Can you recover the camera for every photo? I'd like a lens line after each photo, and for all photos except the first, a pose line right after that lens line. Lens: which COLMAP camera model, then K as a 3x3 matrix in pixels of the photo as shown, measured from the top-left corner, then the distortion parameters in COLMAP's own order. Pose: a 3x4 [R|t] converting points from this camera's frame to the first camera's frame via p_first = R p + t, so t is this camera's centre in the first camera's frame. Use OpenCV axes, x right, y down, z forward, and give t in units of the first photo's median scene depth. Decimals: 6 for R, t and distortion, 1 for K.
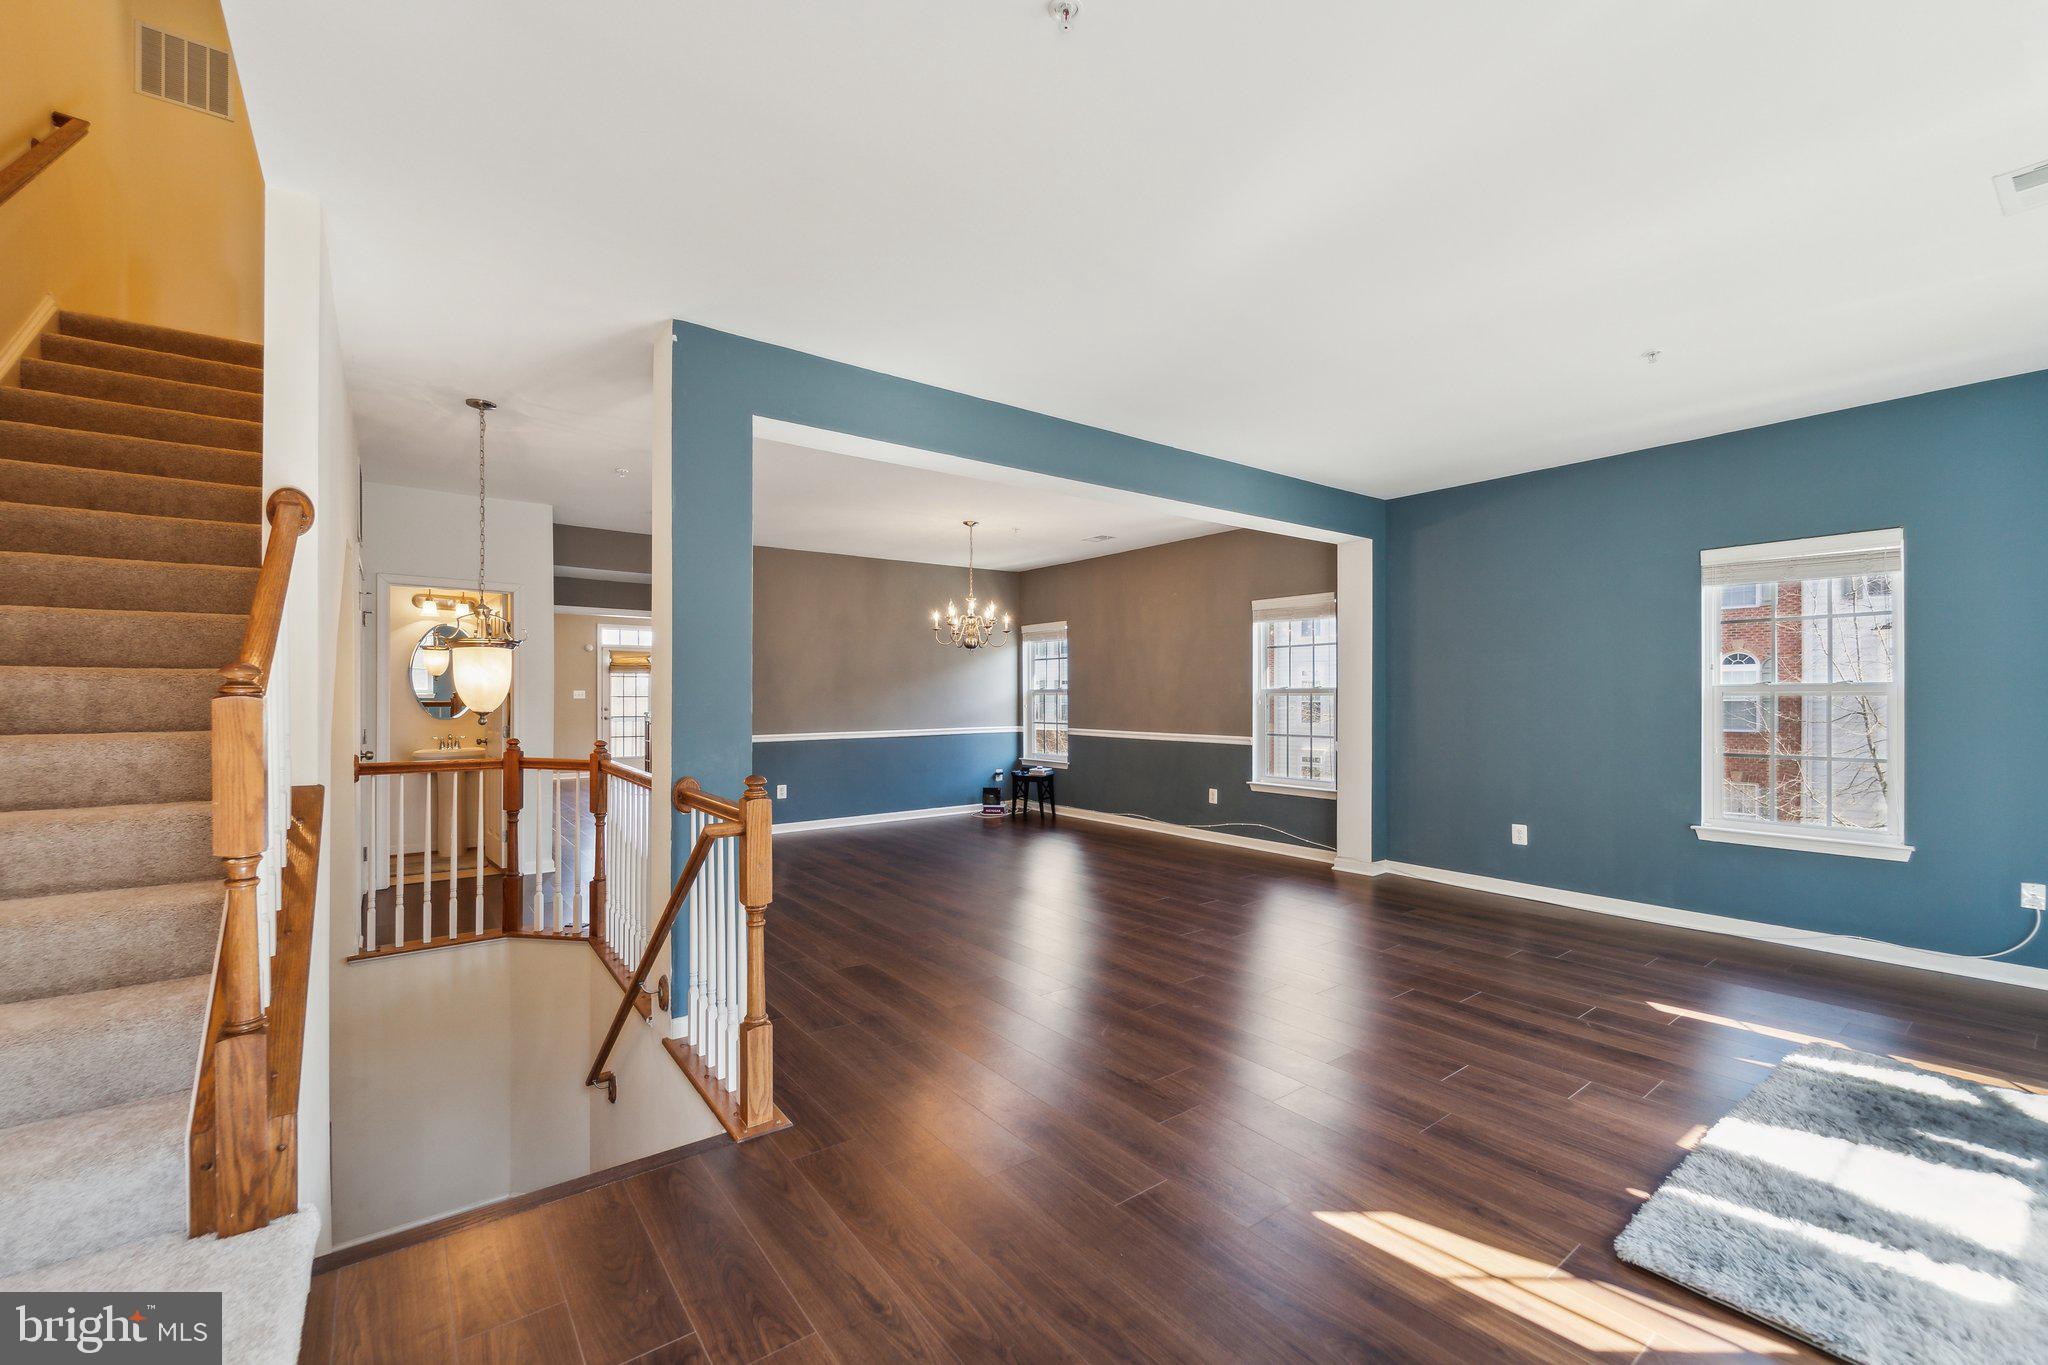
lens RADIAL K [[835.6, 0, 1026.2], [0, 835.6, 689.0], [0, 0, 1]] dist [0.001801, 0.000181]
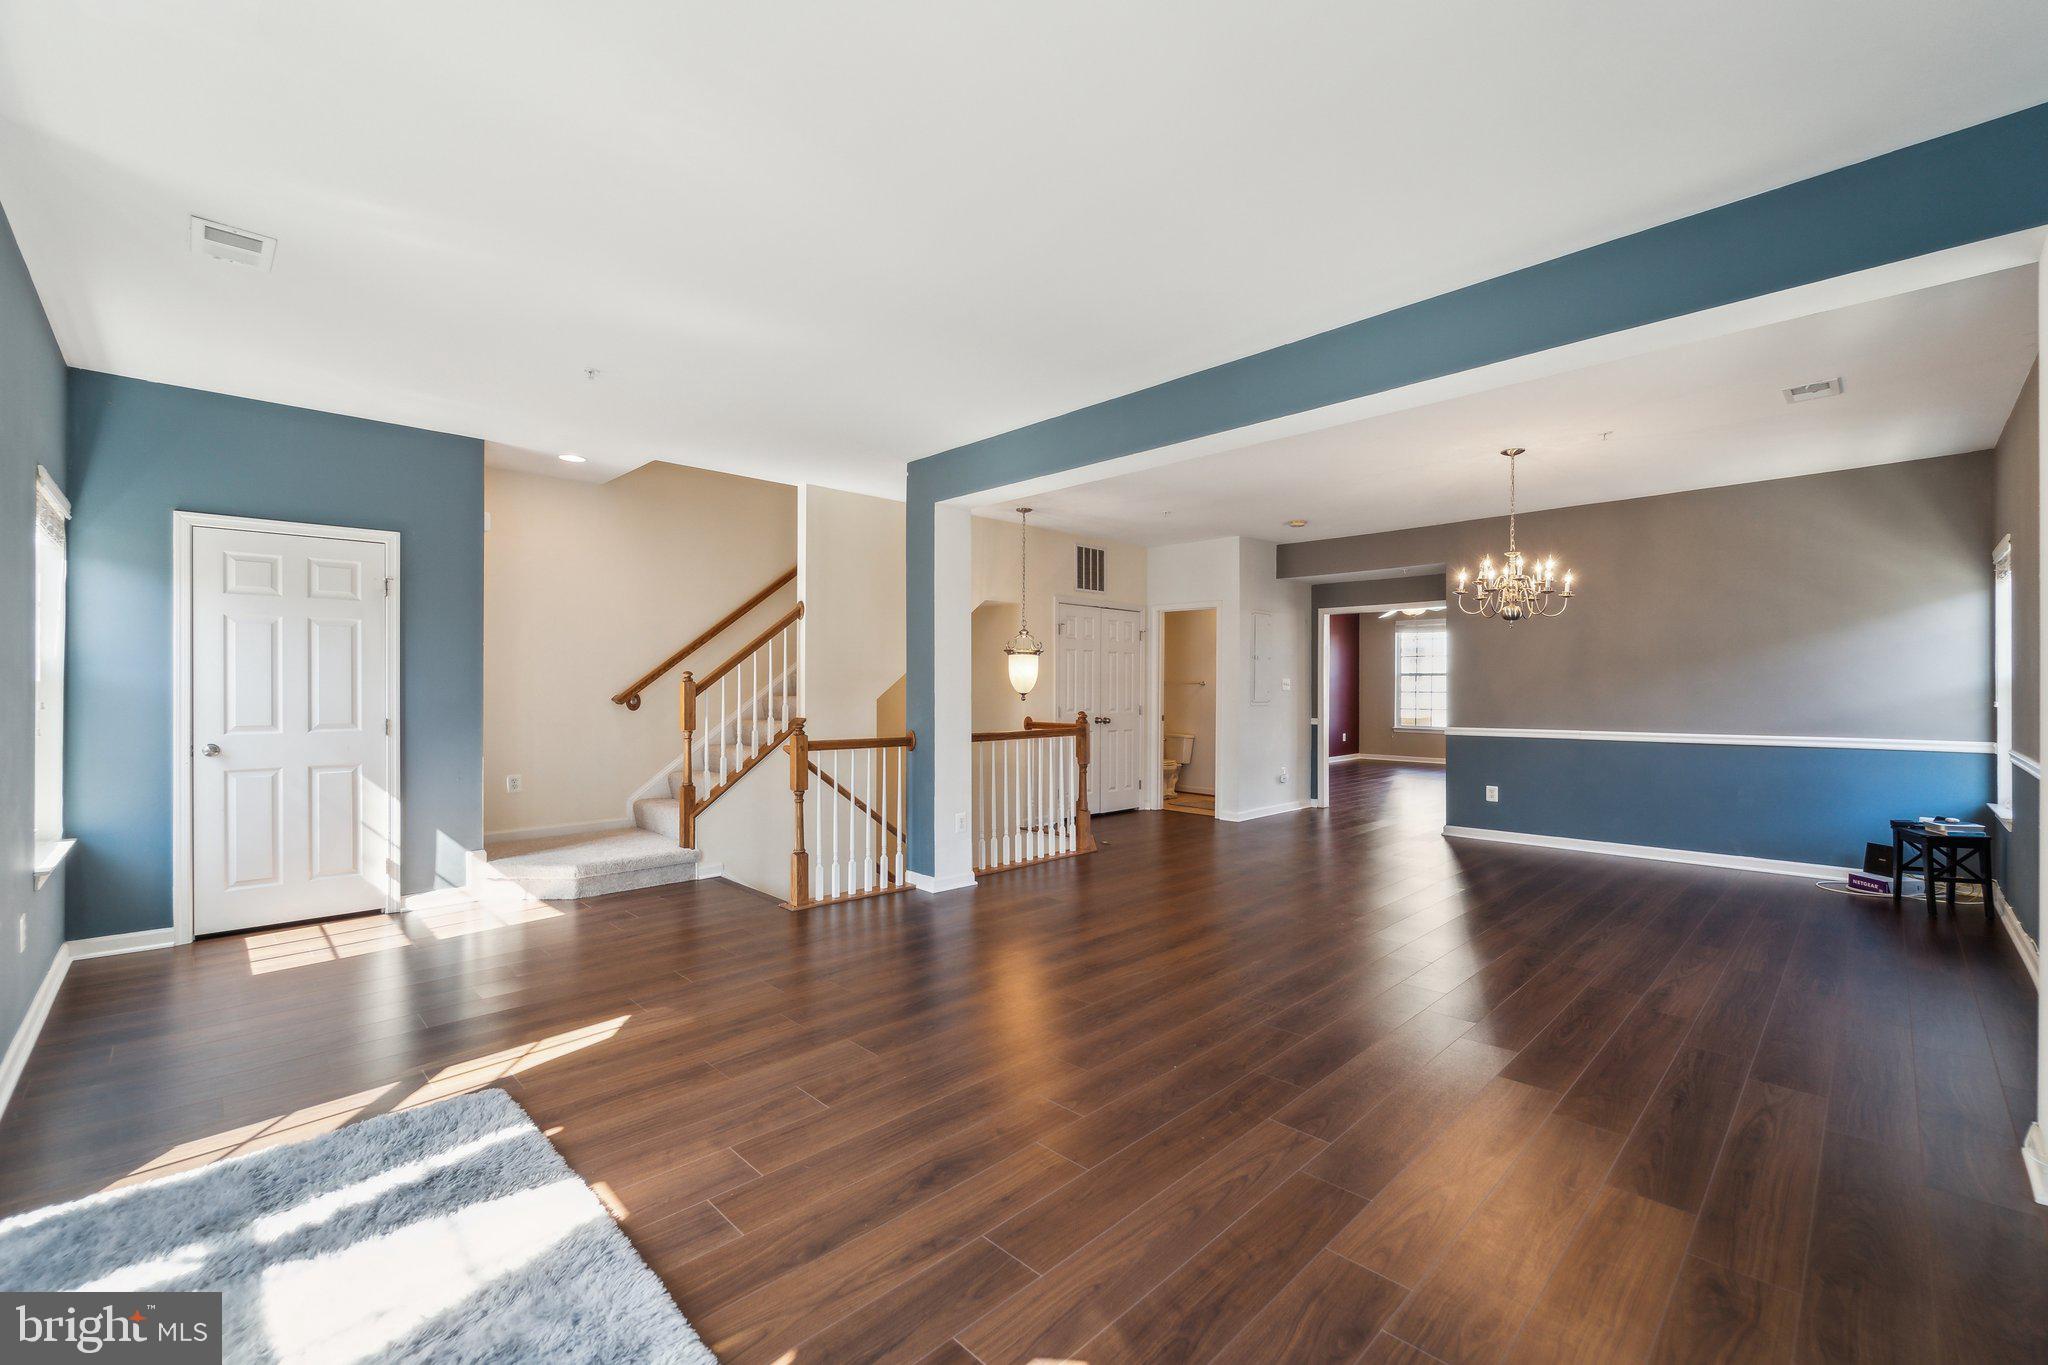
lens RADIAL K [[835.6, 0, 1036.5], [0, 835.6, 686.8], [0, 0, 1]] dist [0.001801, 0.000181]
pose [[0.136120, -0.000266, -0.990692, 0.552382], [0.005791, 0.999983, 0.000528, 0.007480], [0.990675, -0.005809, 0.136119, 0.430292]]
